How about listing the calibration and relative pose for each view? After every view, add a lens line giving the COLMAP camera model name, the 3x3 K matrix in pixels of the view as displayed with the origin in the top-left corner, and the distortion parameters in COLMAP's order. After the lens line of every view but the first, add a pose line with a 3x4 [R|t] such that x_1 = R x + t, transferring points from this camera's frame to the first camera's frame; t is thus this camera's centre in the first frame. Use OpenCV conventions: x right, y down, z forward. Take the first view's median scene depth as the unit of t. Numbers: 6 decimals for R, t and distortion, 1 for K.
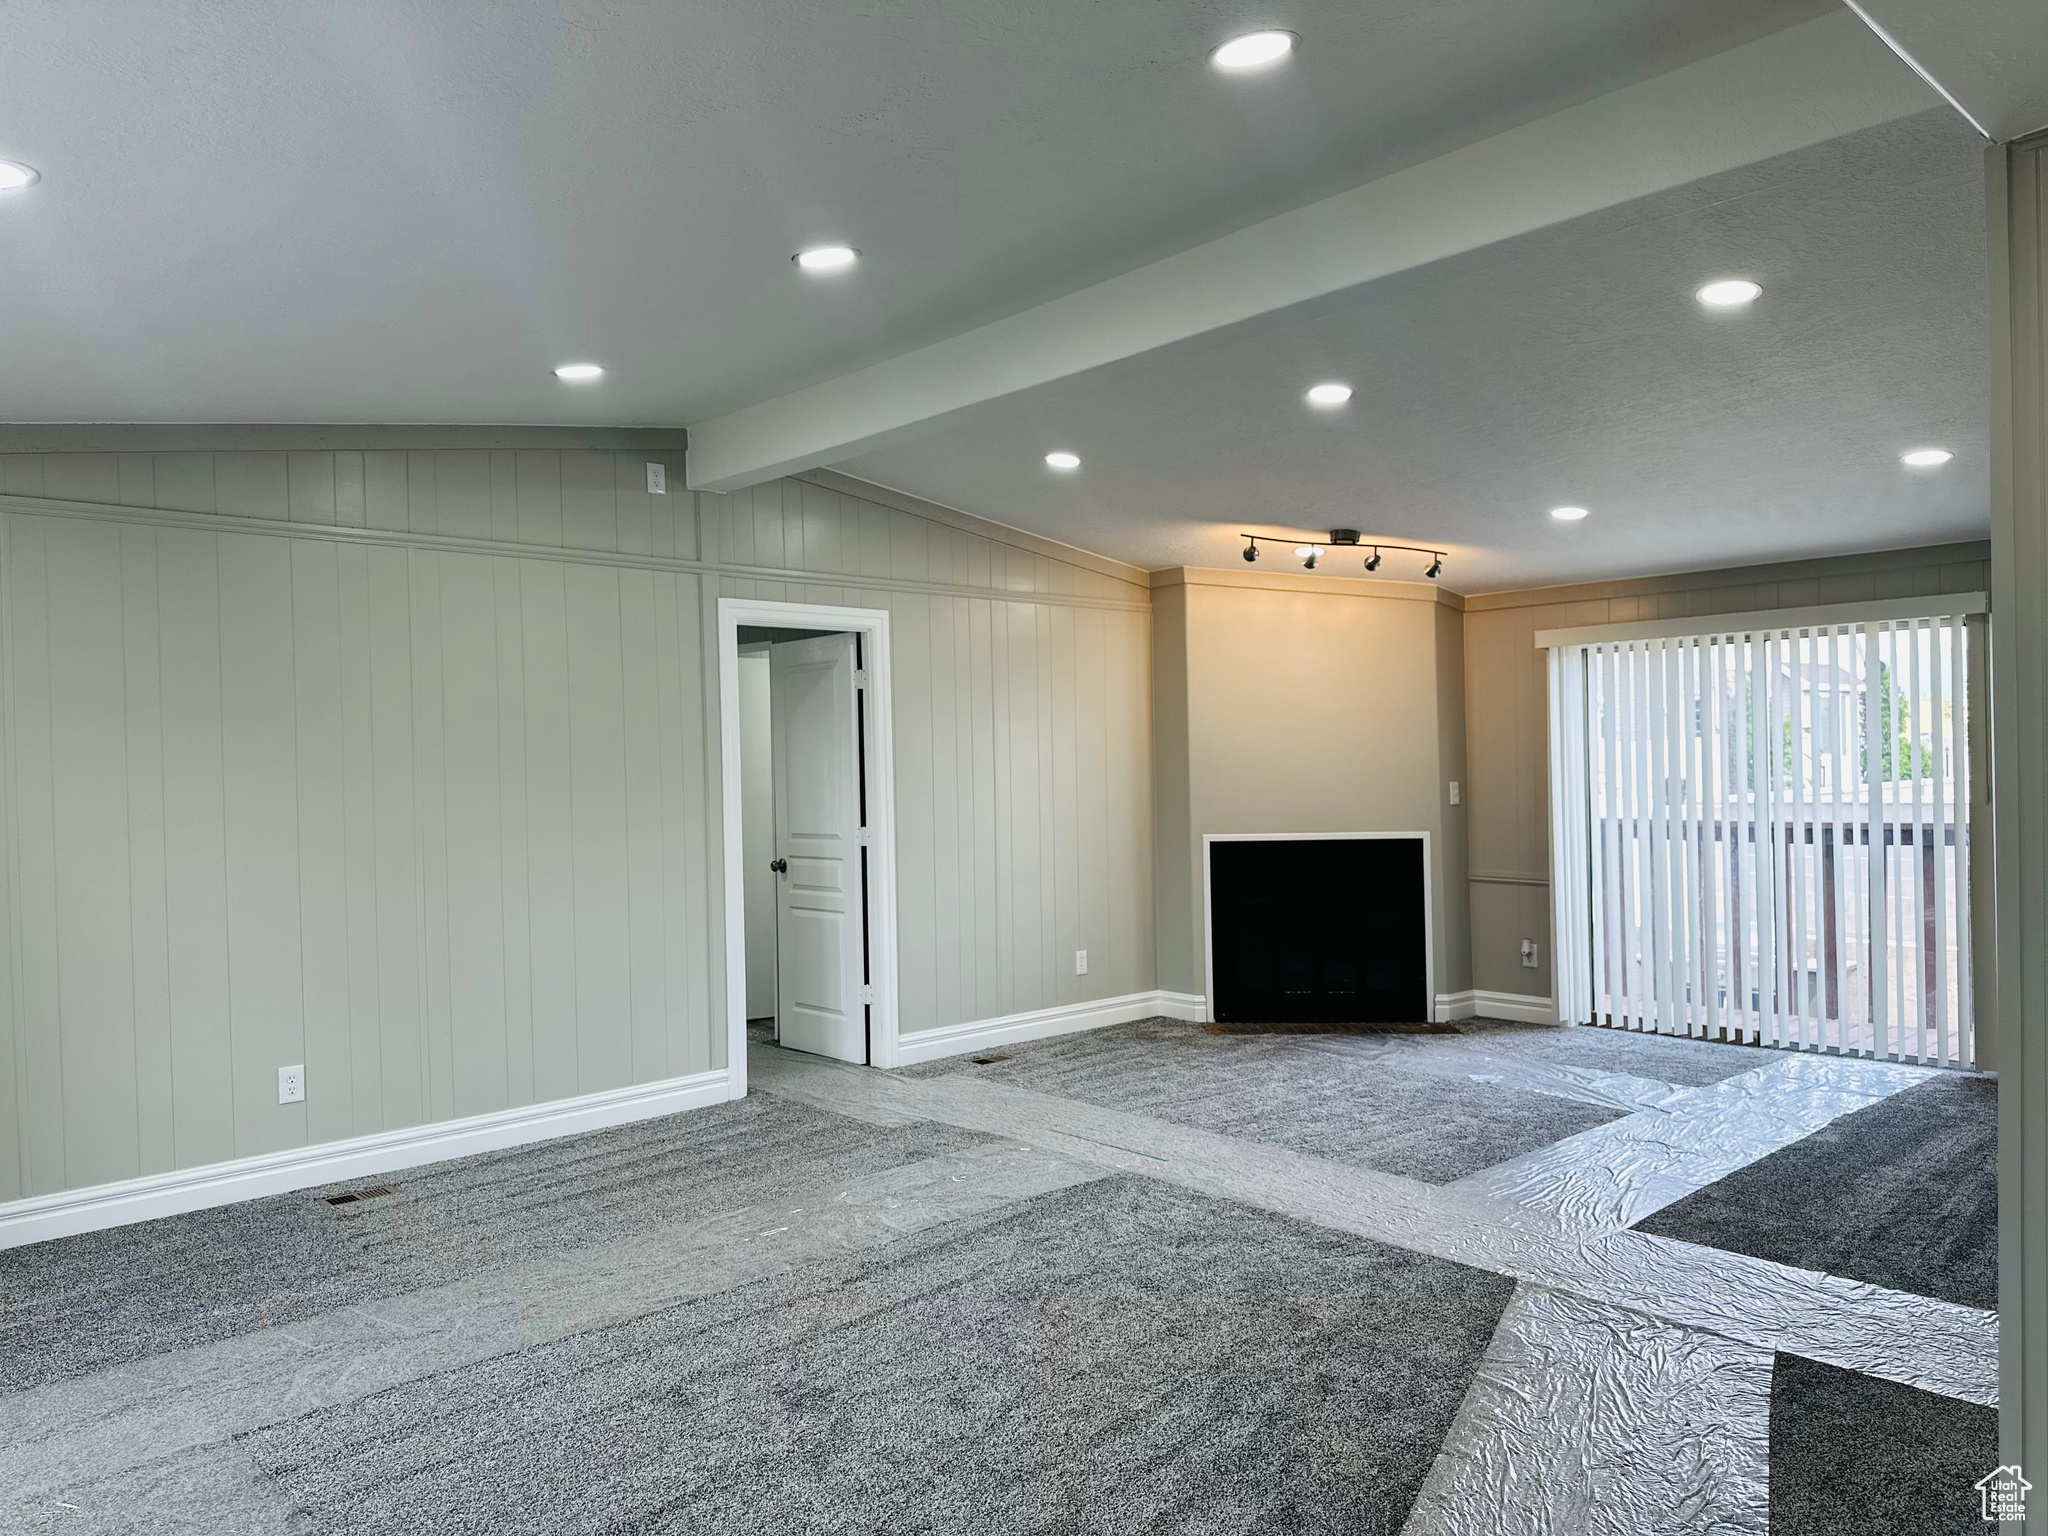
lens RADIAL K [[1415.9, 0, 1021.7], [0, 1415.9, 766.1], [0, 0, 1]] dist [0.145496, -0.209593]
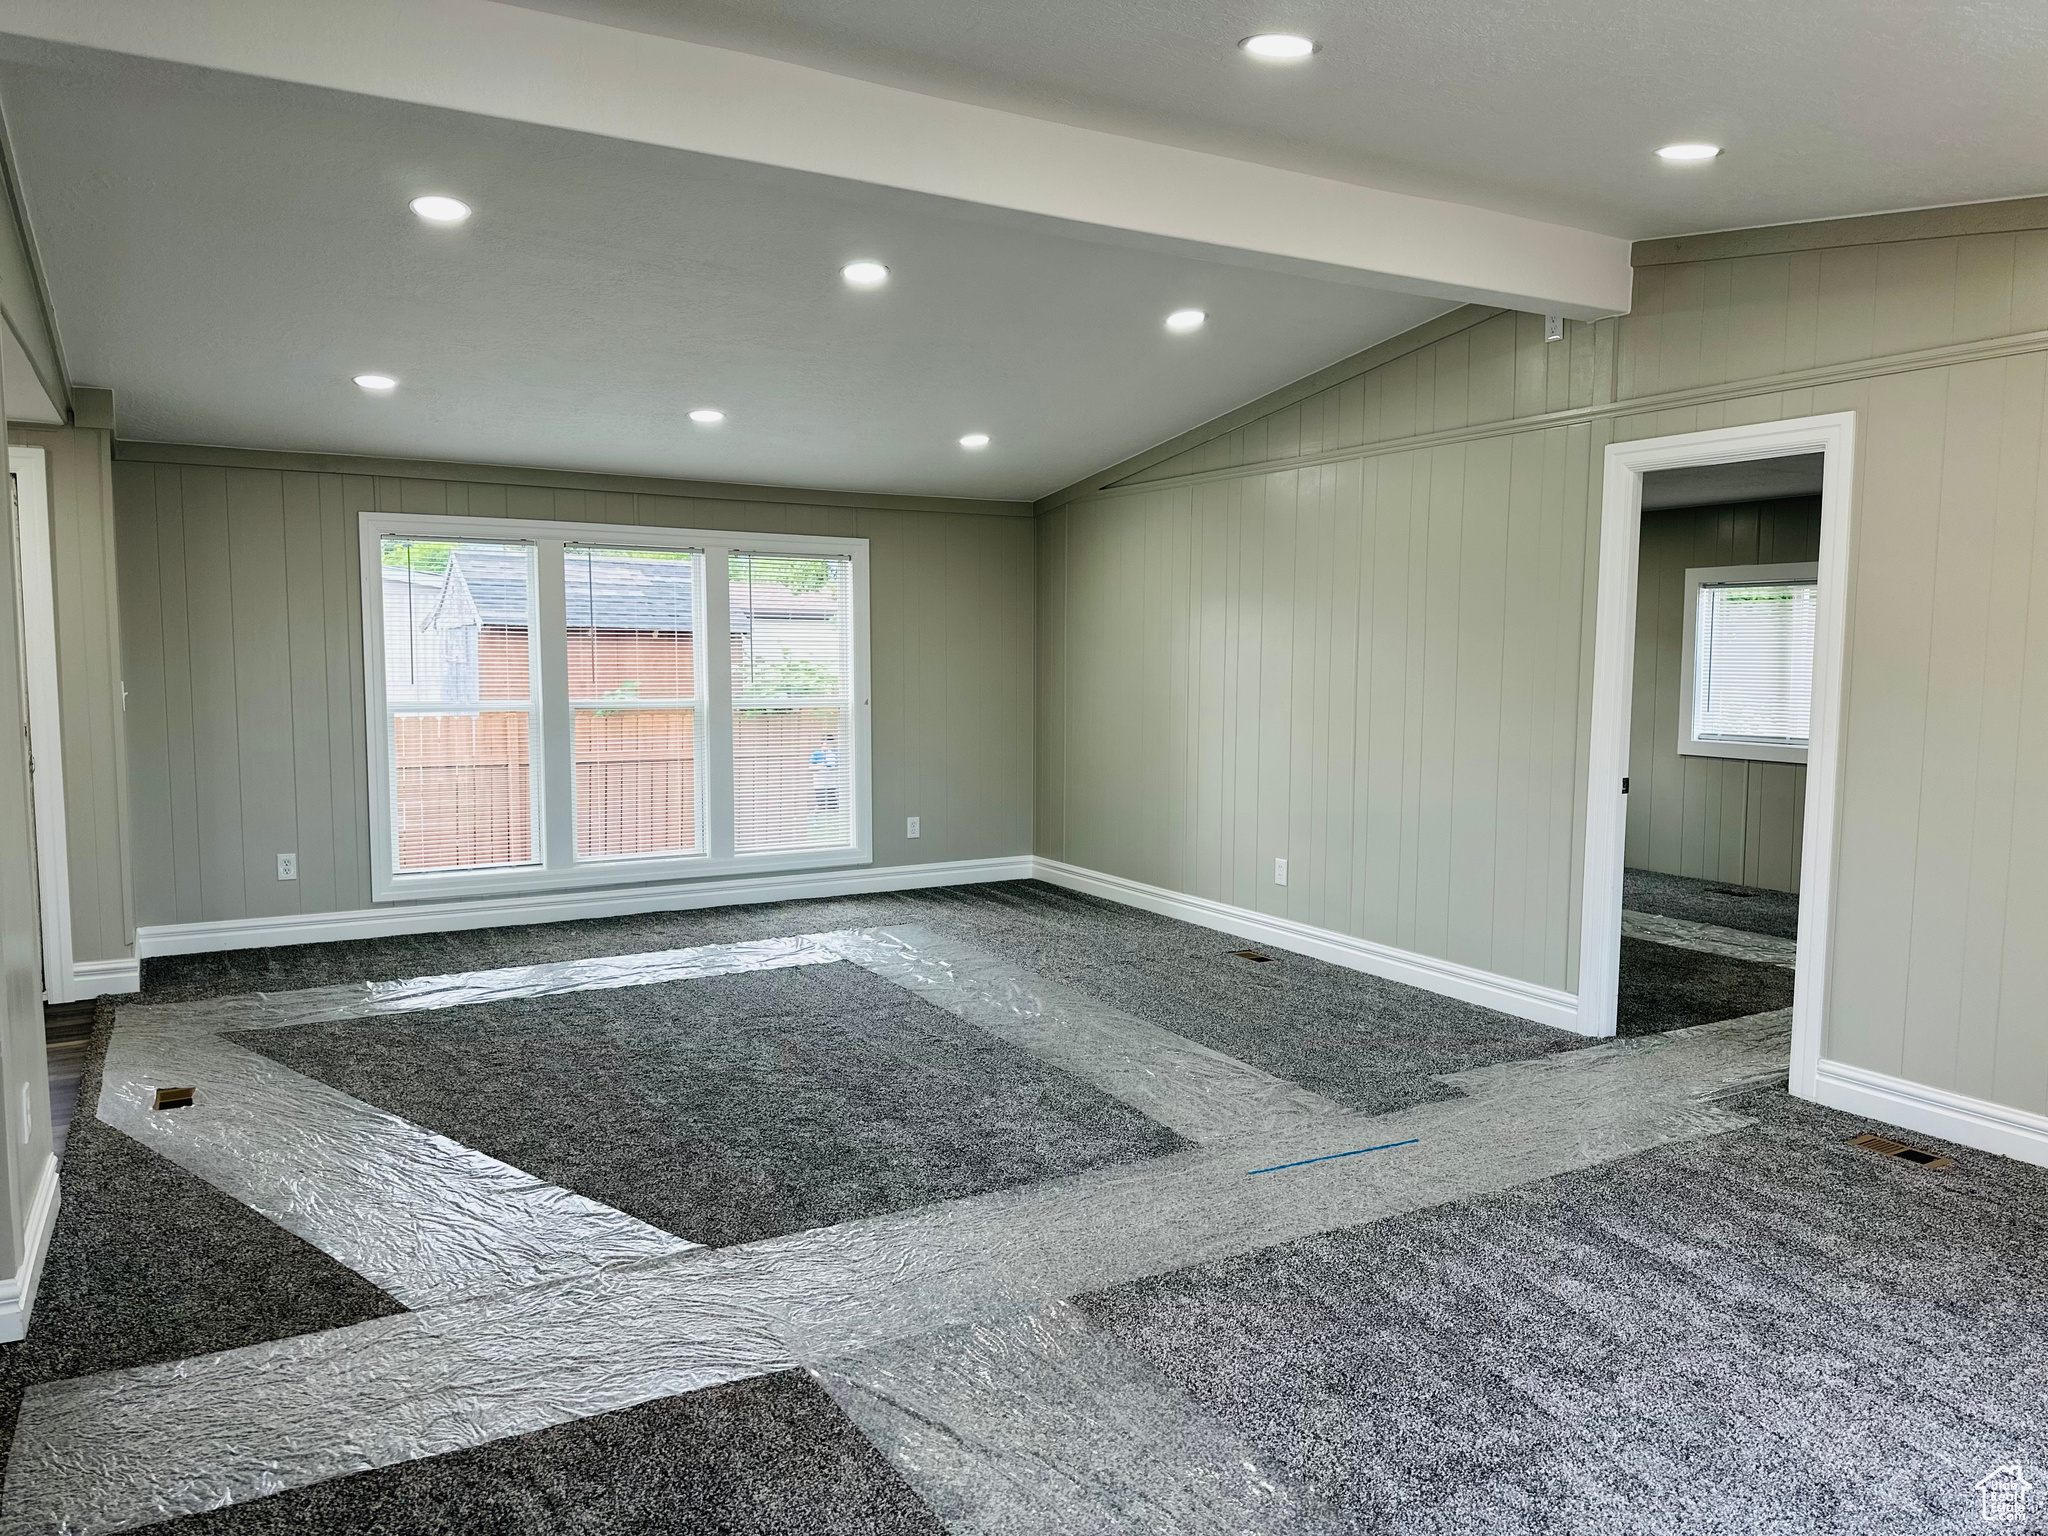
lens RADIAL K [[1431.9, 0, 1018.9], [0, 1431.9, 773.8], [0, 0, 1]] dist [0.016952, -0.022561]
pose [[-0.213938, 0.109093, -0.970737, 0.796092], [0.002531, 0.993803, 0.111127, -0.024186], [0.976844, 0.021318, -0.212888, 0.966474]]
